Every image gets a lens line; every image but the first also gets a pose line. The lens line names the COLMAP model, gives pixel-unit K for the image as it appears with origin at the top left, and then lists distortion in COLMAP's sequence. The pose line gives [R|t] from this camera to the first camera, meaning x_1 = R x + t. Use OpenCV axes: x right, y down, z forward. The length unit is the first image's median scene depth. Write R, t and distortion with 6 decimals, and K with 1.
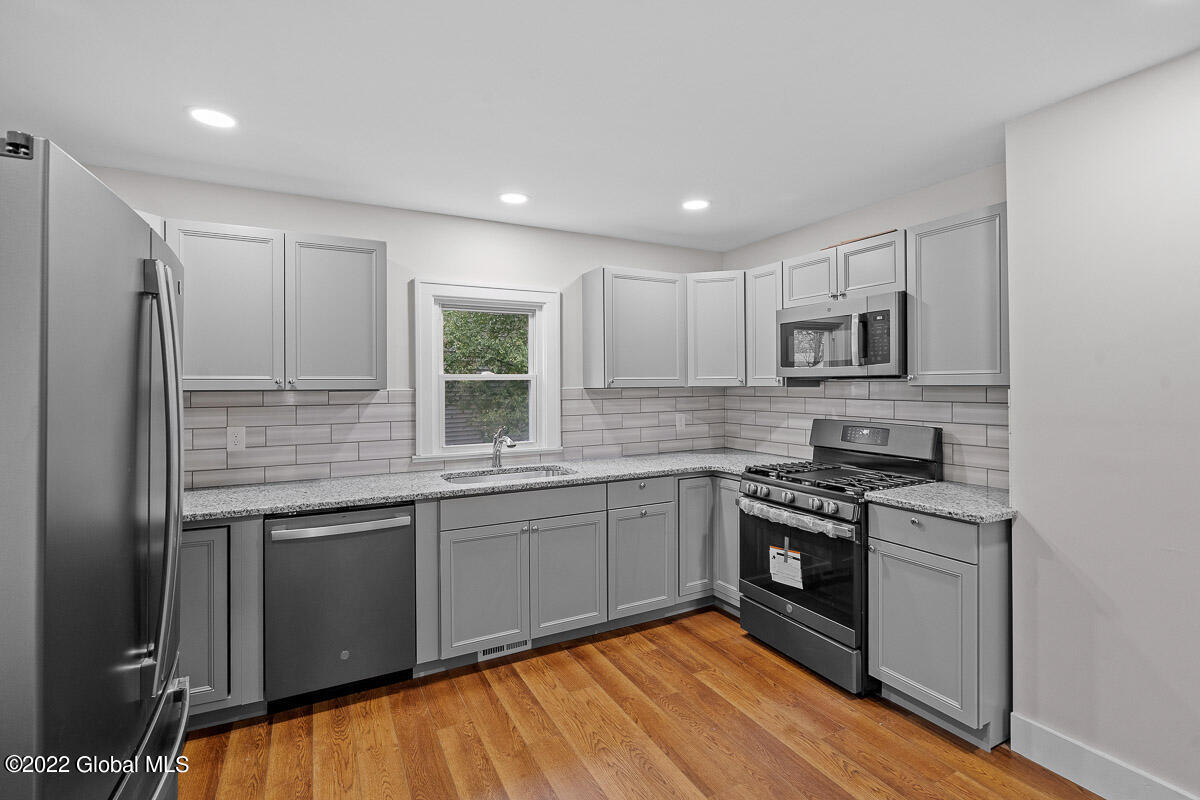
lens RADIAL K [[546.0, 0, 600.4], [0, 546.0, 387.5], [0, 0, 1]] dist [0.000268, 0.000196]
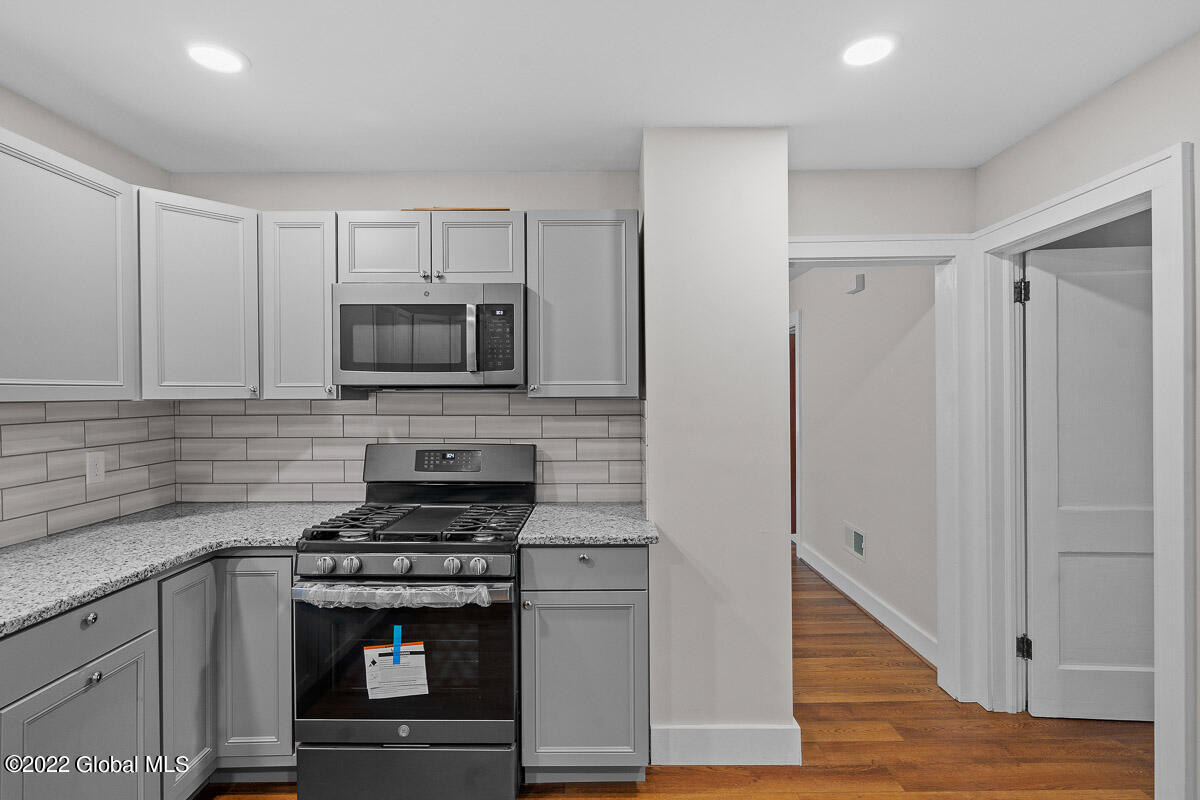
lens RADIAL K [[576.6, 0, 600.0], [0, 576.6, 400.0], [0, 0, 1]] dist [-0.007278, 0.000119]
pose [[0.469918, -0.003279, 0.882704, -0.132800], [0.005364, 0.999985, 0.000859, 0.000245], [-0.882694, 0.004331, 0.469929, 0.375318]]
